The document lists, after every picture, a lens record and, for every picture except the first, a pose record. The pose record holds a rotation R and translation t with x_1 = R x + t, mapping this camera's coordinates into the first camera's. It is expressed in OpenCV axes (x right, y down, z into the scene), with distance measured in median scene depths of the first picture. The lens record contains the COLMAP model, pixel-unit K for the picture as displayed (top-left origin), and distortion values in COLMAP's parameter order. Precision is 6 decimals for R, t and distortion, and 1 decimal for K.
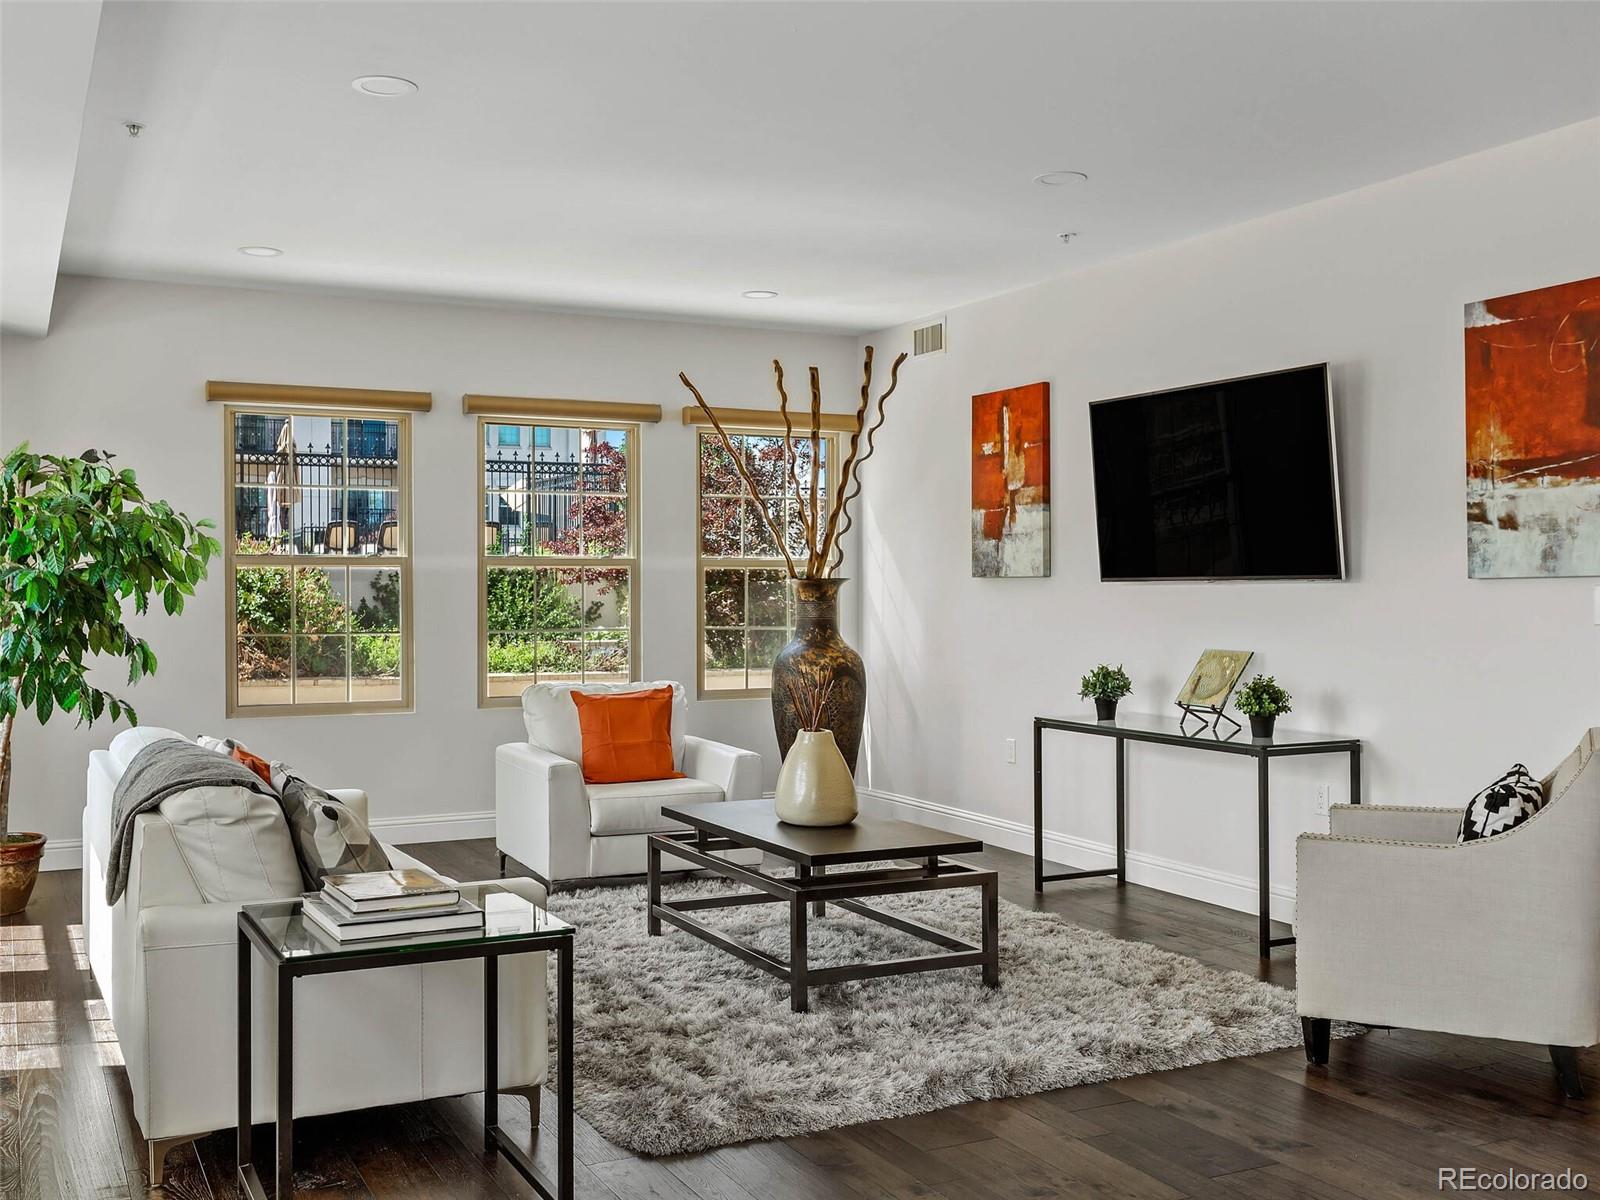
lens RADIAL K [[1592.2, 0, 793.4], [0, 1592.2, 593.2], [0, 0, 1]] dist [0.008817, 0.000000]
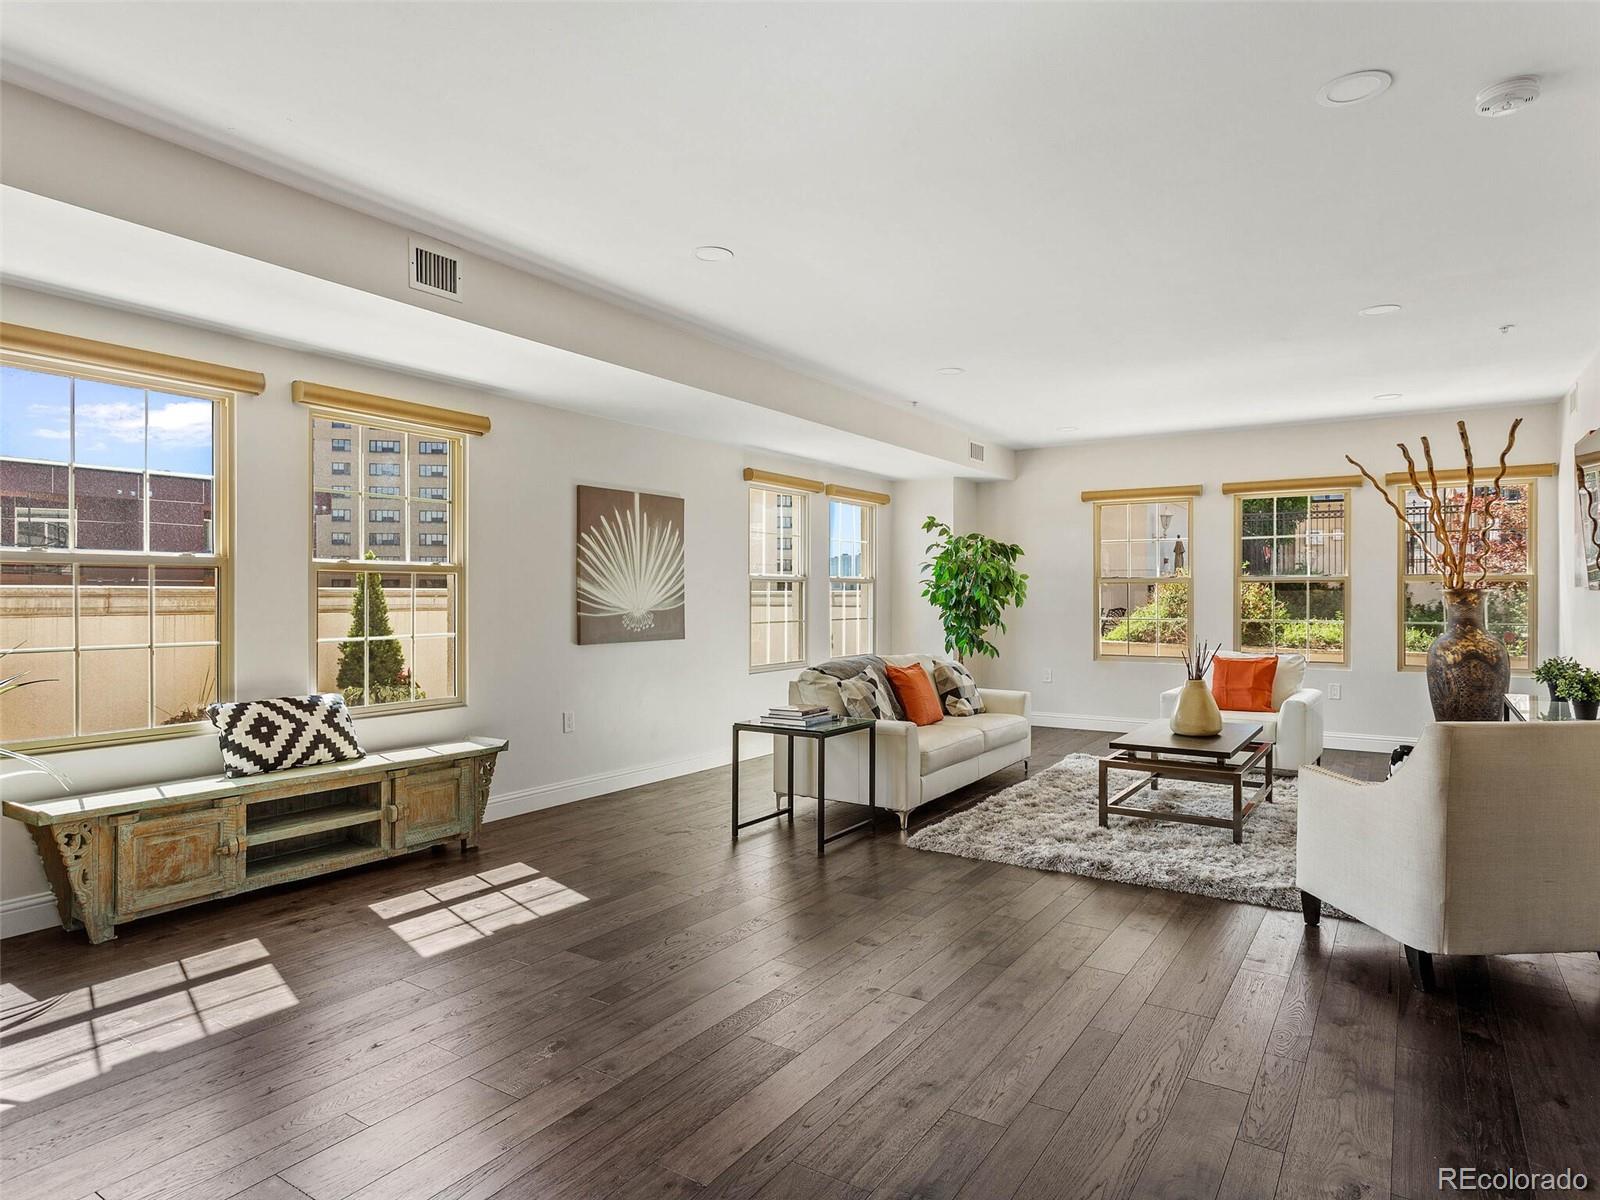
lens RADIAL K [[940.7, 0, 797.2], [0, 940.7, 595.8], [0, 0, 1]] dist [-0.004859, 0.006115]
pose [[0.502280, 0.002952, -0.864700, 0.582571], [-0.003423, 0.999993, 0.001426, -0.002850], [0.864698, 0.002244, 0.502287, 0.112705]]
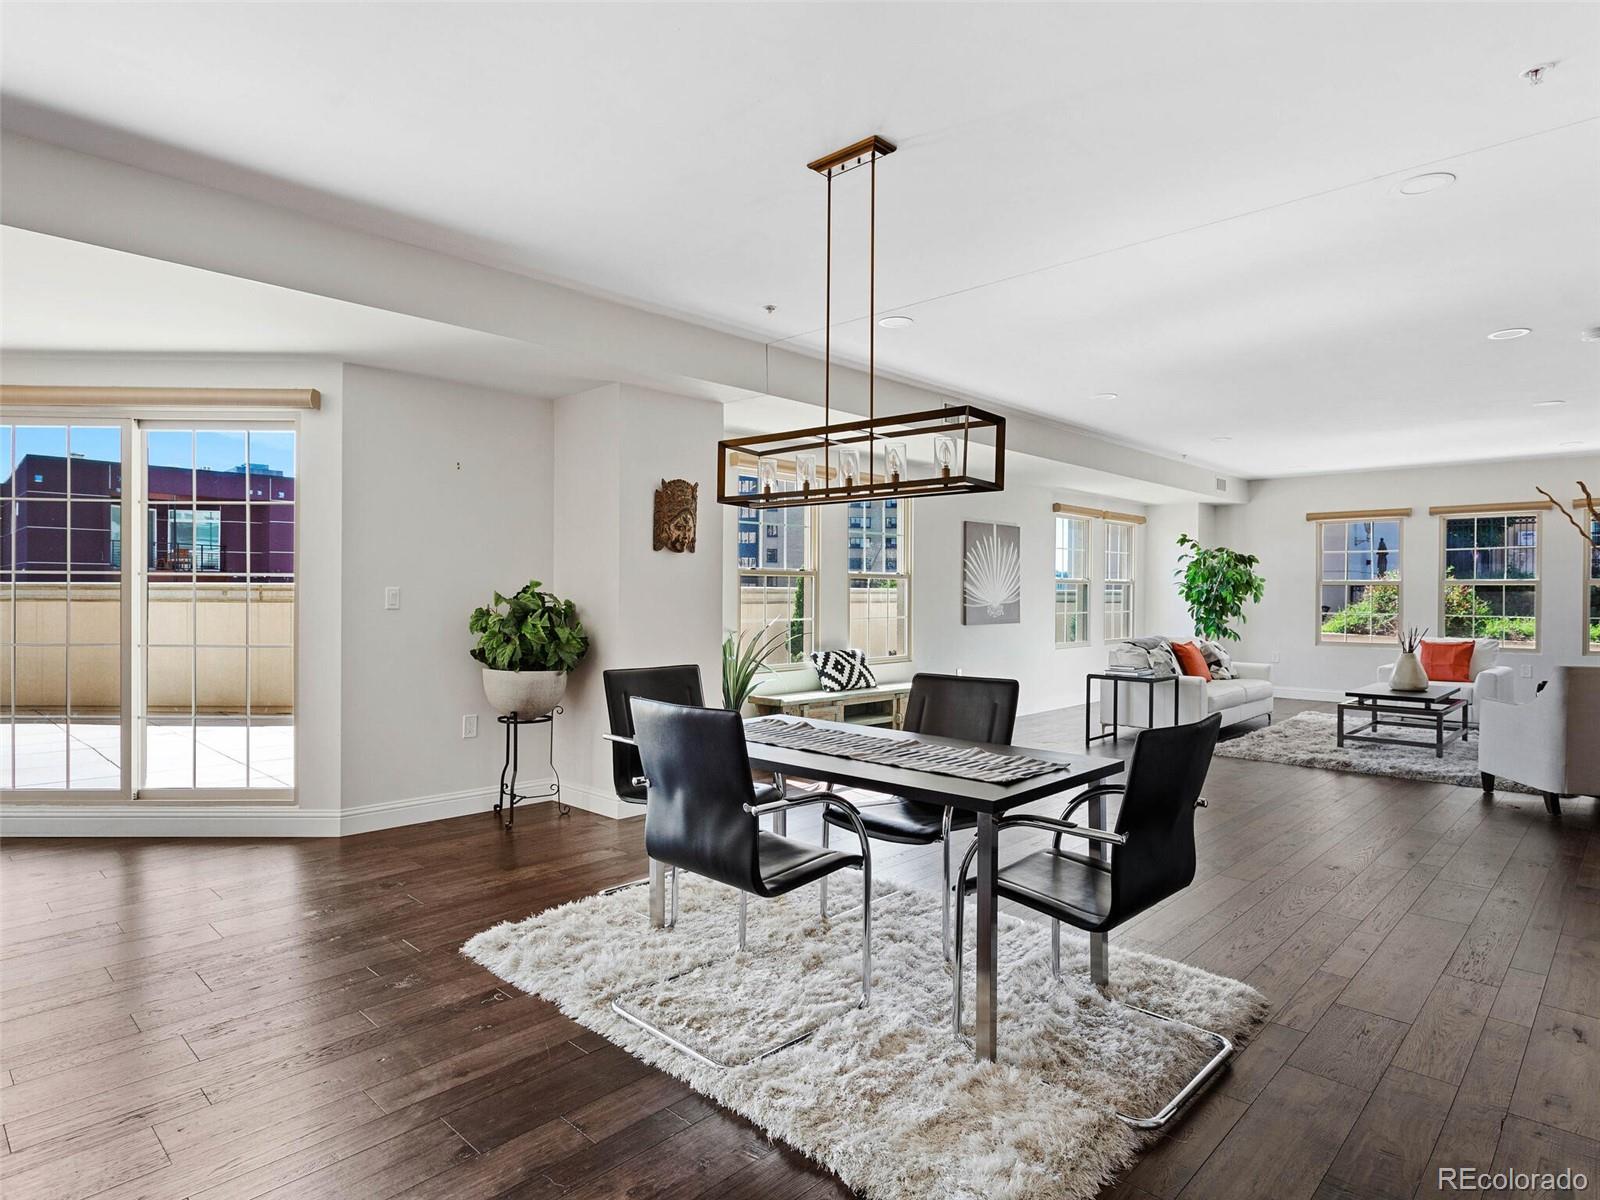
lens RADIAL K [[908.8, 0, 793.5], [0, 908.8, 594.1], [0, 0, 1]] dist [-0.001540, 0.006045]
pose [[0.336474, 0.008210, -0.941657, 0.896130], [-0.008399, 0.999948, 0.005717, -0.005373], [0.941655, 0.005986, 0.336526, -0.332678]]
